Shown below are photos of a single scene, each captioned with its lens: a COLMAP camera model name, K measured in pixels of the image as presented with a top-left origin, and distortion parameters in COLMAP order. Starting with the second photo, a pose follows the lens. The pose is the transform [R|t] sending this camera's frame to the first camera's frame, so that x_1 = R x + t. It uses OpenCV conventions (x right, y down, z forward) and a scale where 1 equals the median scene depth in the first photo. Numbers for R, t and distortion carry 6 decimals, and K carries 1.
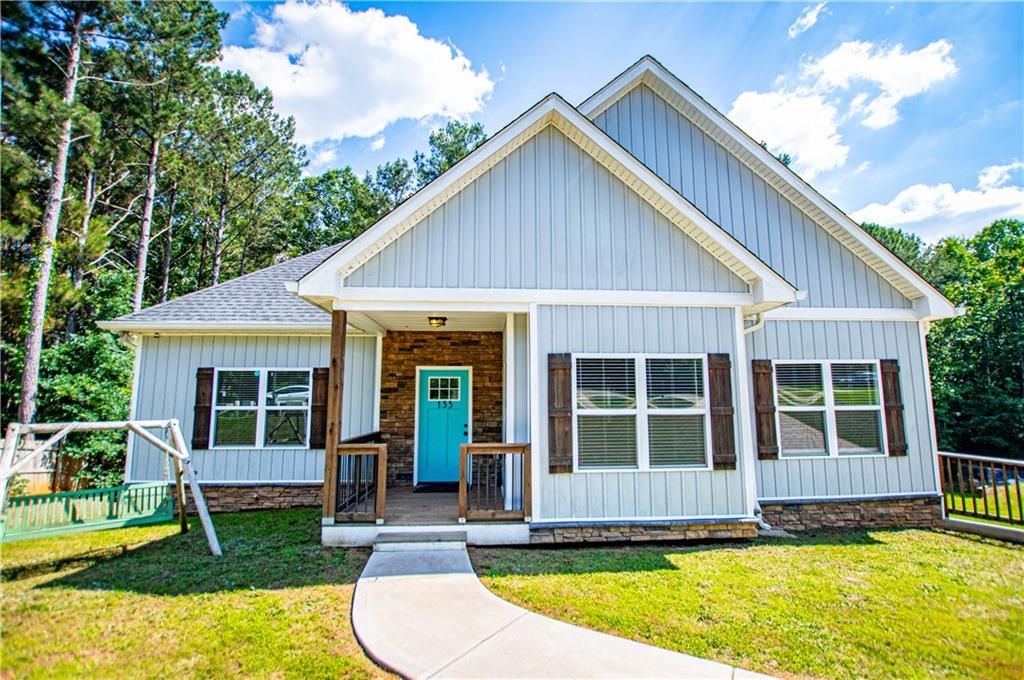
lens RADIAL K [[467.5, 0, 518.5], [0, 467.5, 343.6], [0, 0, 1]] dist [-0.026322, 0.000372]
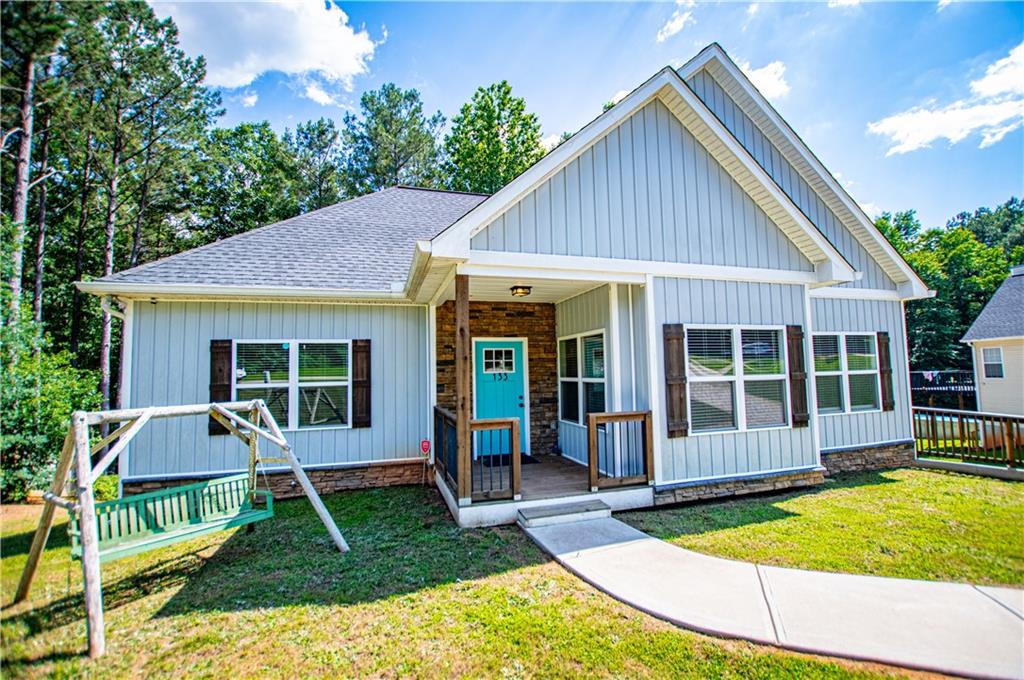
lens RADIAL K [[450.9, 0, 518.9], [0, 450.9, 341.9], [0, 0, 1]] dist [-0.031903, 0.005552]
pose [[0.972953, -0.002017, 0.230993, -0.431995], [-0.009671, 0.998729, 0.049456, 0.013429], [-0.230799, -0.050352, 0.971698, 0.095062]]
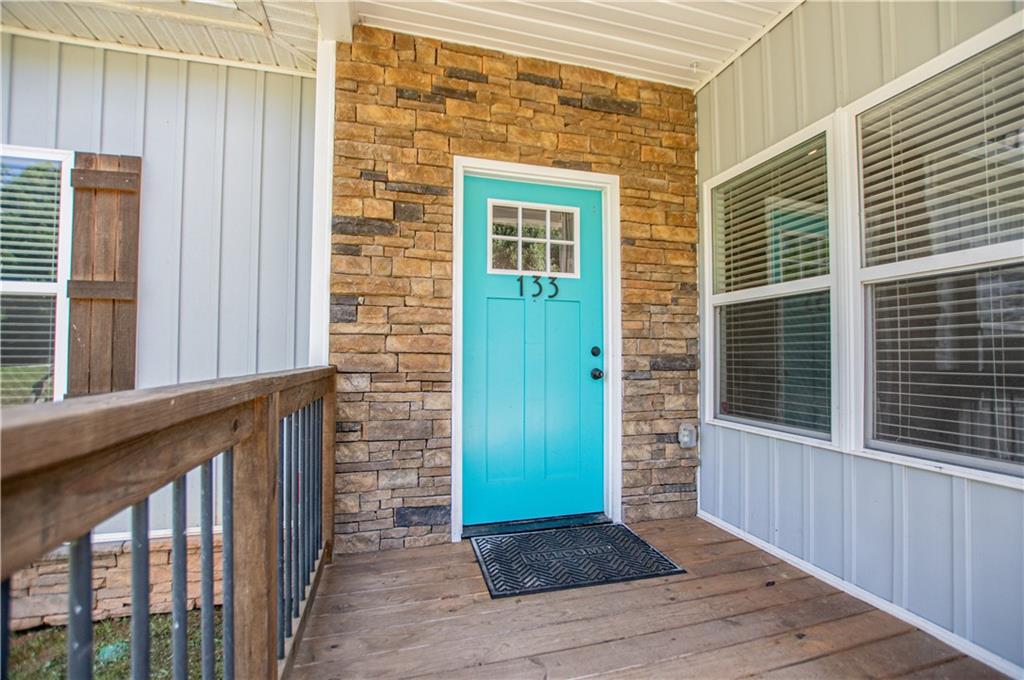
lens RADIAL K [[467.5, 0, 518.5], [0, 467.5, 343.6], [0, 0, 1]] dist [-0.026322, 0.000372]
pose [[0.976281, 0.011785, 0.216187, -0.308155], [-0.031750, 0.995515, 0.089111, 0.180665], [-0.214167, -0.093862, 0.972277, 0.868828]]
